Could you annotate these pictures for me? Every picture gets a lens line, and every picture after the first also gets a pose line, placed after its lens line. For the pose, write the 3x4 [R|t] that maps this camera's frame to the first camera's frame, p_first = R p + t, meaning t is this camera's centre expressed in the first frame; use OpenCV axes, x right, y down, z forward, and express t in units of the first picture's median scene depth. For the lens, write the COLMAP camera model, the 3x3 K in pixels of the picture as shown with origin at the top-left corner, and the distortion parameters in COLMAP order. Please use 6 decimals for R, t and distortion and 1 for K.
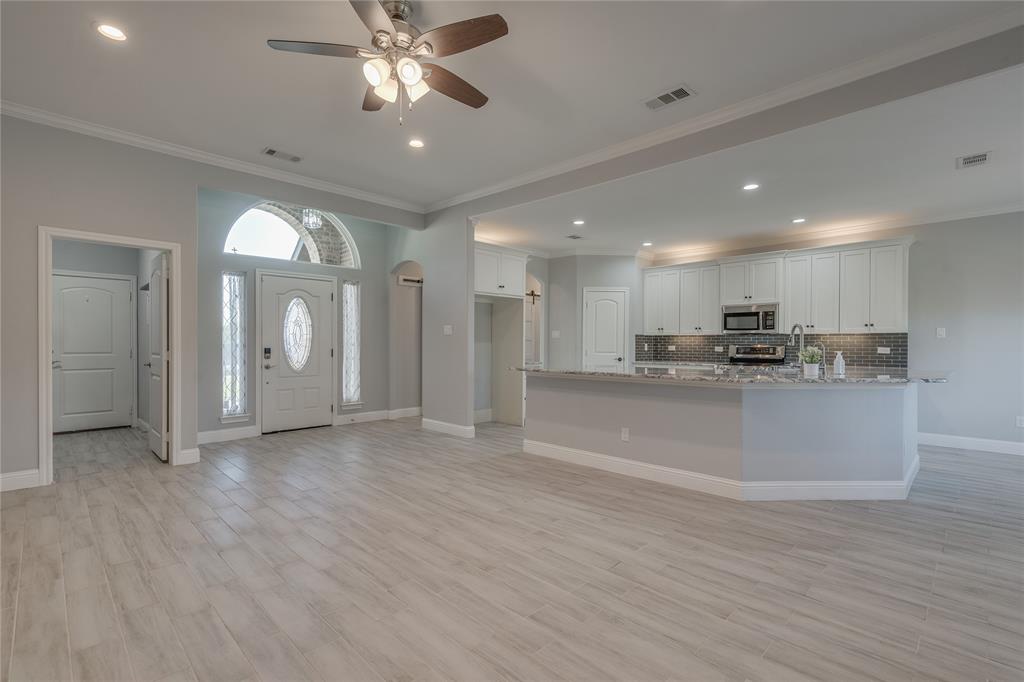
lens RADIAL K [[464.5, 0, 513.1], [0, 464.5, 343.5], [0, 0, 1]] dist [-0.003143, 0.000433]
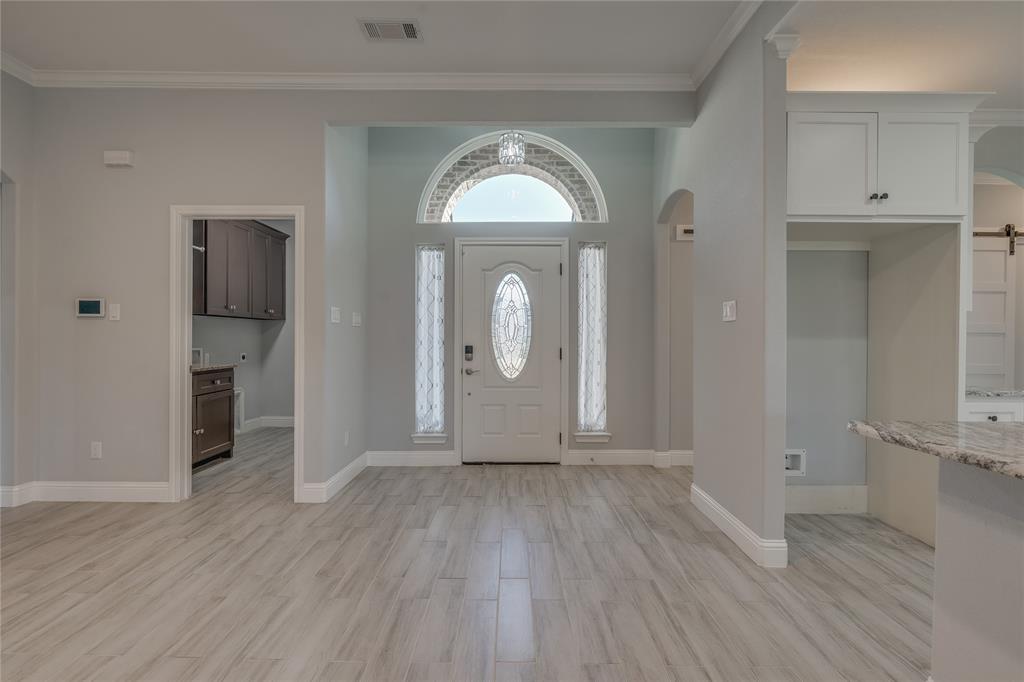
lens RADIAL K [[469.3, 0, 514.1], [0, 469.3, 337.3], [0, 0, 1]] dist [-0.005734, 0.000168]
pose [[0.703559, -0.001658, -0.710635, 0.038454], [-0.001216, 0.999993, -0.003538, -0.000896], [0.710636, 0.003353, 0.703552, 0.497424]]
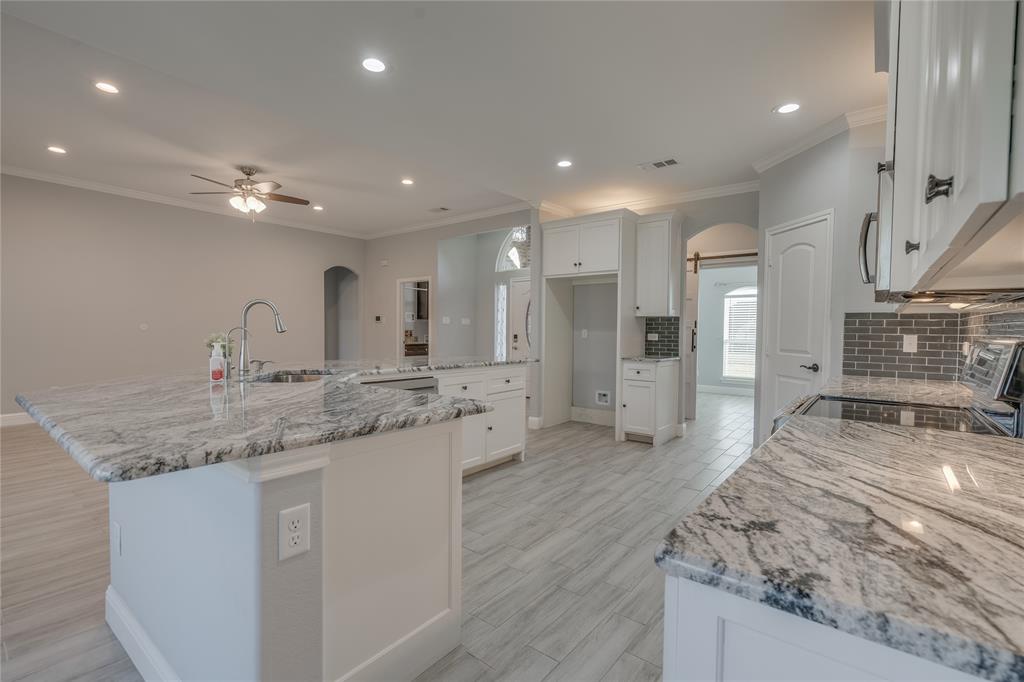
lens RADIAL K [[464.5, 0, 513.1], [0, 464.5, 343.5], [0, 0, 1]] dist [-0.003143, 0.000433]
pose [[0.110993, 0.027090, -0.993452, 0.789722], [-0.007561, 0.999623, 0.026413, -0.000045], [0.993792, 0.004580, 0.111156, 0.780559]]
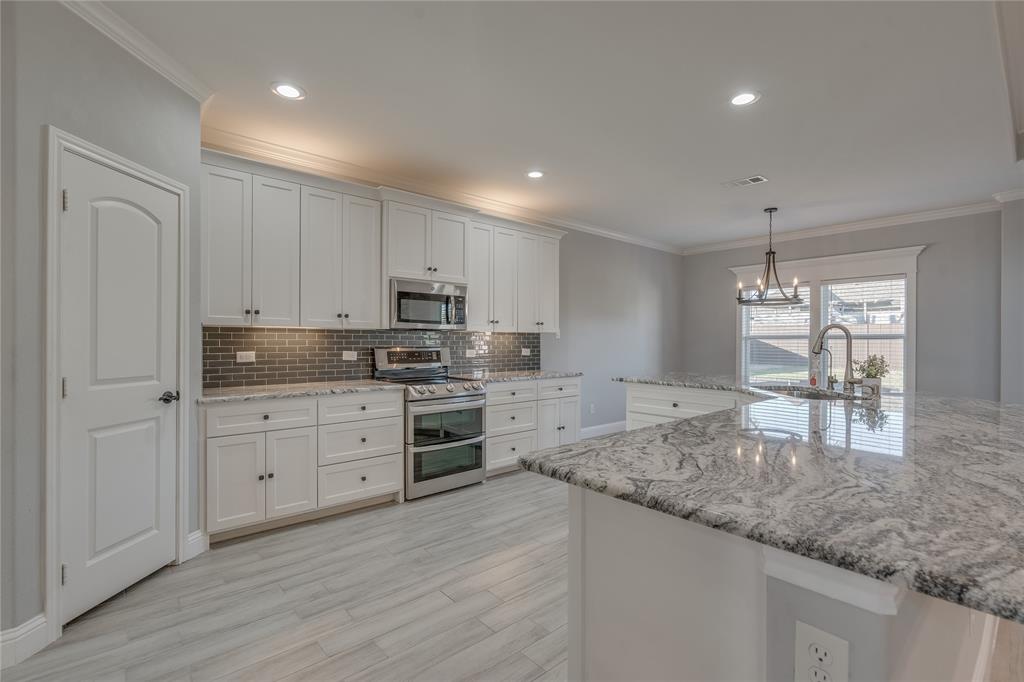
lens RADIAL K [[464.5, 0, 513.1], [0, 464.5, 343.5], [0, 0, 1]] dist [-0.003143, 0.000433]
pose [[0.072768, -0.010216, 0.997297, -0.093579], [-0.004267, 0.999935, 0.010554, -0.010089], [-0.997340, -0.005023, 0.072720, 0.883748]]
